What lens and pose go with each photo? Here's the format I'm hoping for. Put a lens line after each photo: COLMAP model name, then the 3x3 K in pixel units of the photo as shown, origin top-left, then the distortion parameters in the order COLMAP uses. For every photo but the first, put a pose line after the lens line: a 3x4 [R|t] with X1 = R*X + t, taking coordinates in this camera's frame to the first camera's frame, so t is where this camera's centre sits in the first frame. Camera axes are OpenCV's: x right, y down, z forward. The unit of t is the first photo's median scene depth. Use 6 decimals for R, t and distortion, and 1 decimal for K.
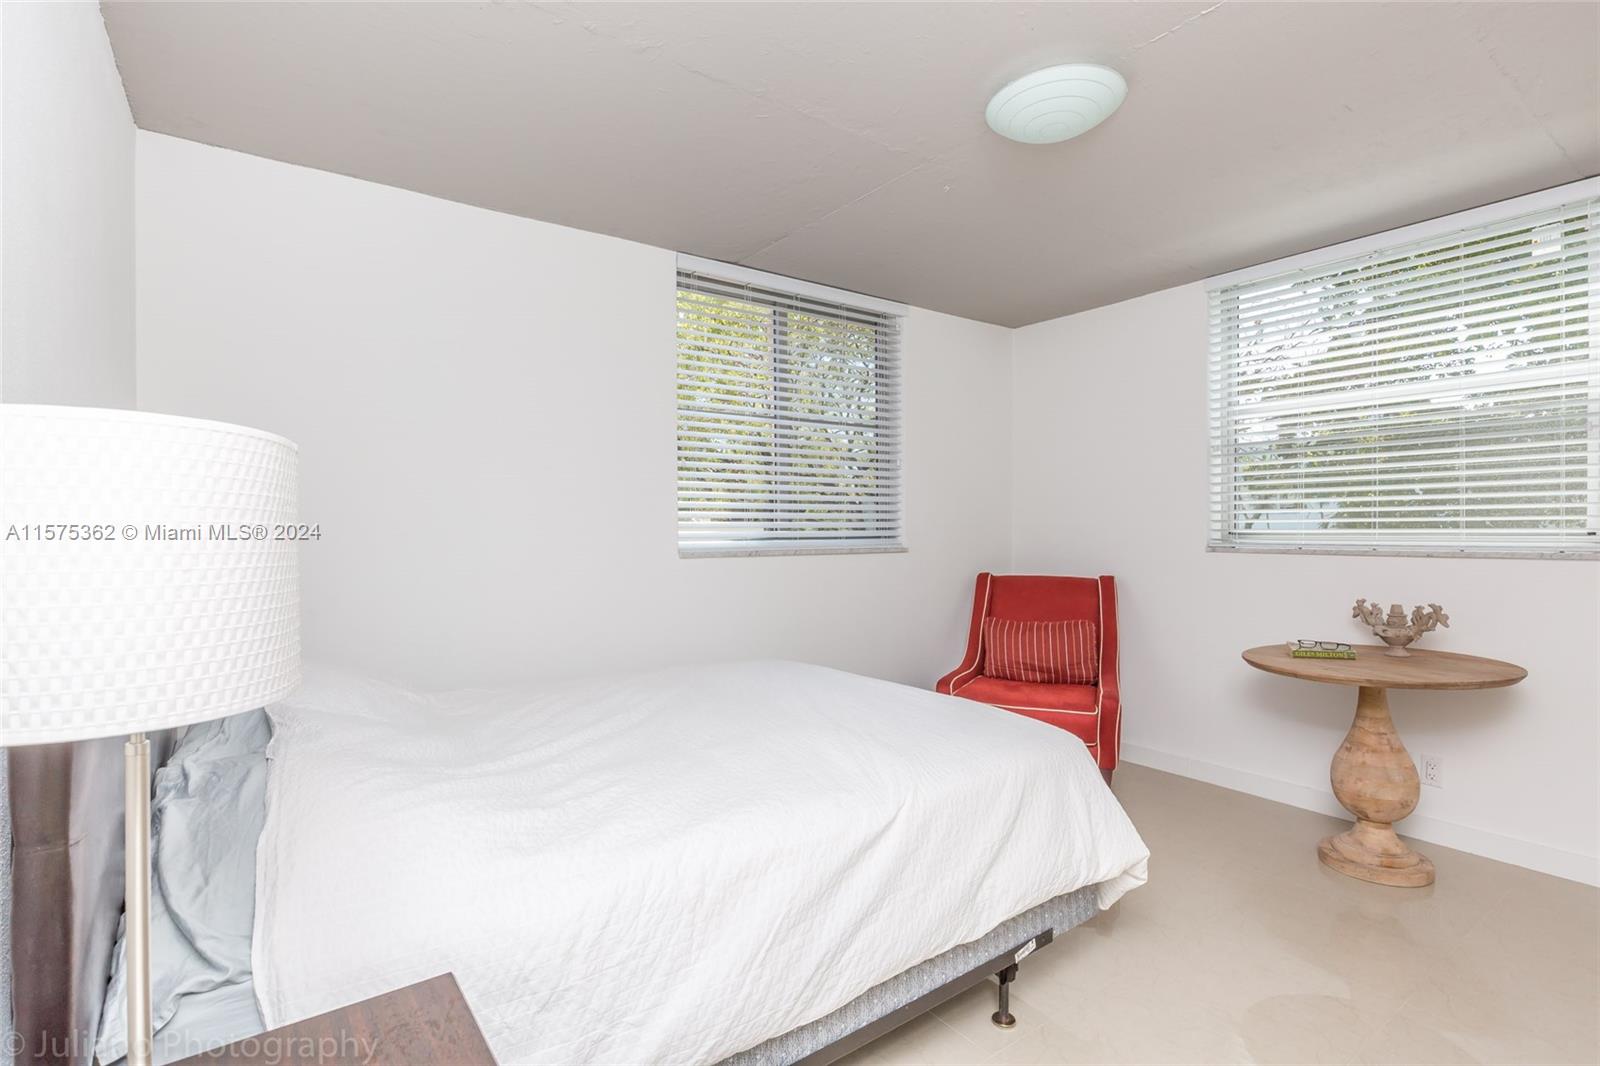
lens RADIAL K [[771.6, 0, 800.0], [0, 771.6, 533.0], [0, 0, 1]] dist [0.000699, 0.000091]
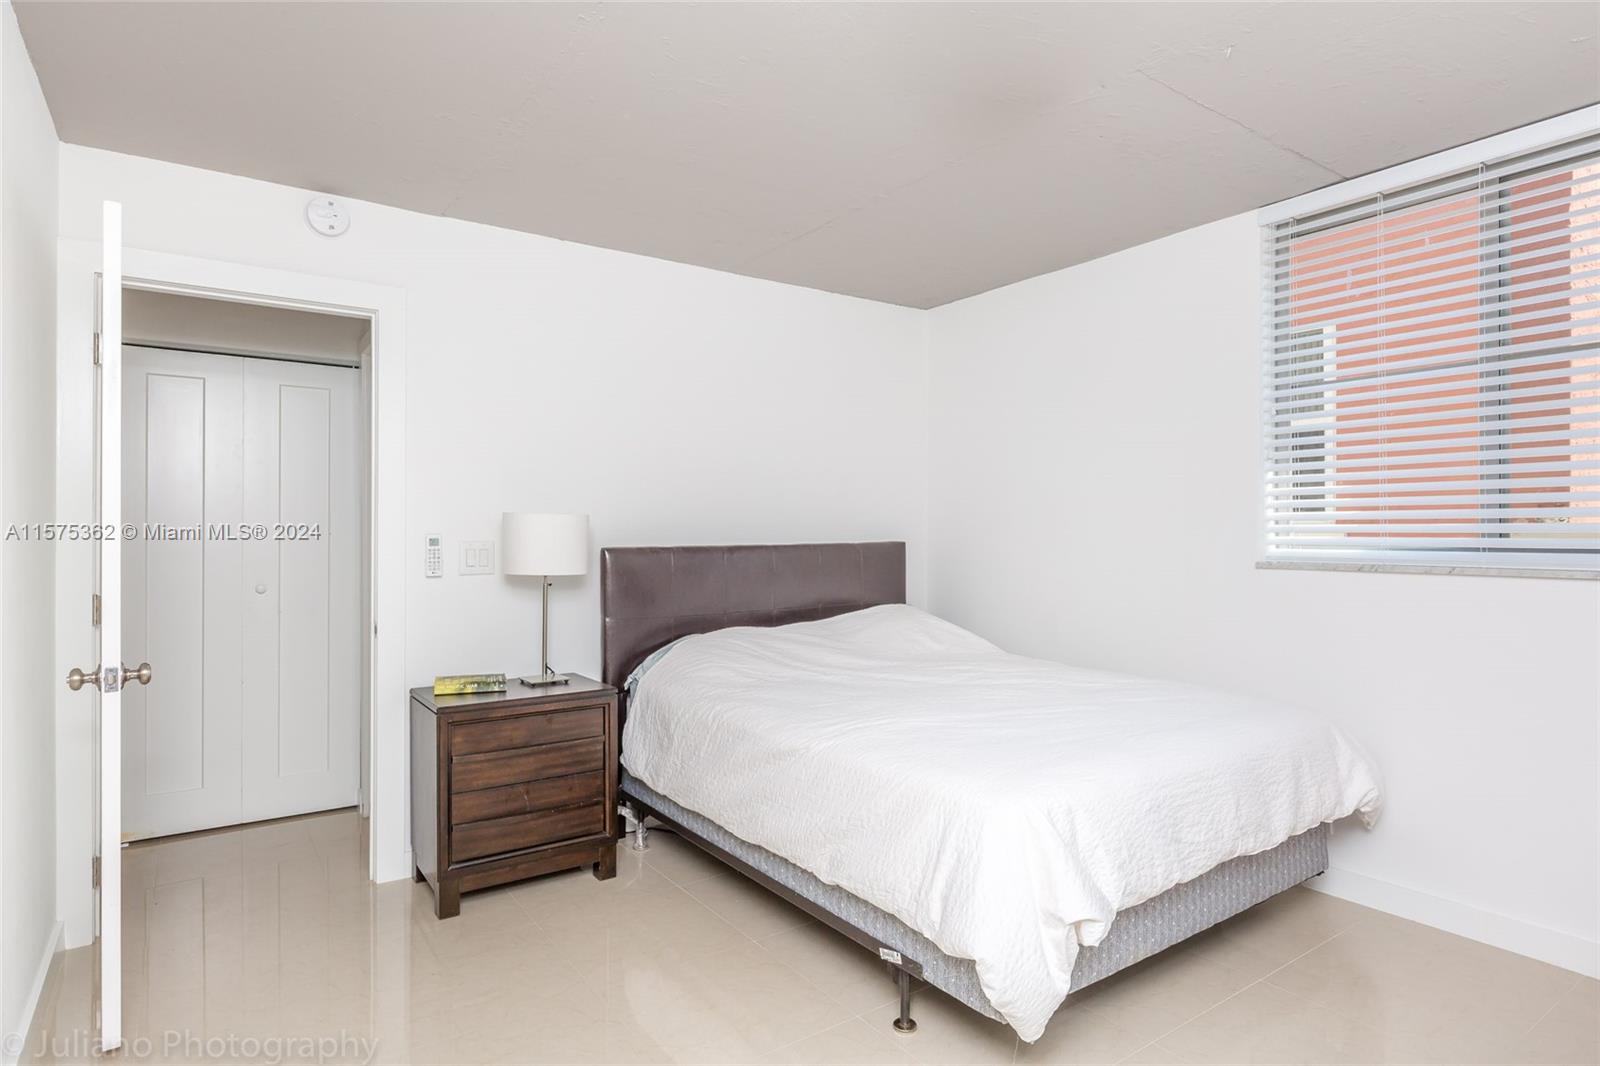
lens RADIAL K [[857.3, 0, 800.0], [0, 857.3, 533.0], [0, 0, 1]] dist [-0.002354, 0.001475]
pose [[-0.011935, 0.005838, -0.999912, 1.159442], [-0.004516, 0.999972, 0.005892, -0.013053], [0.999919, 0.004586, -0.011909, 0.735846]]
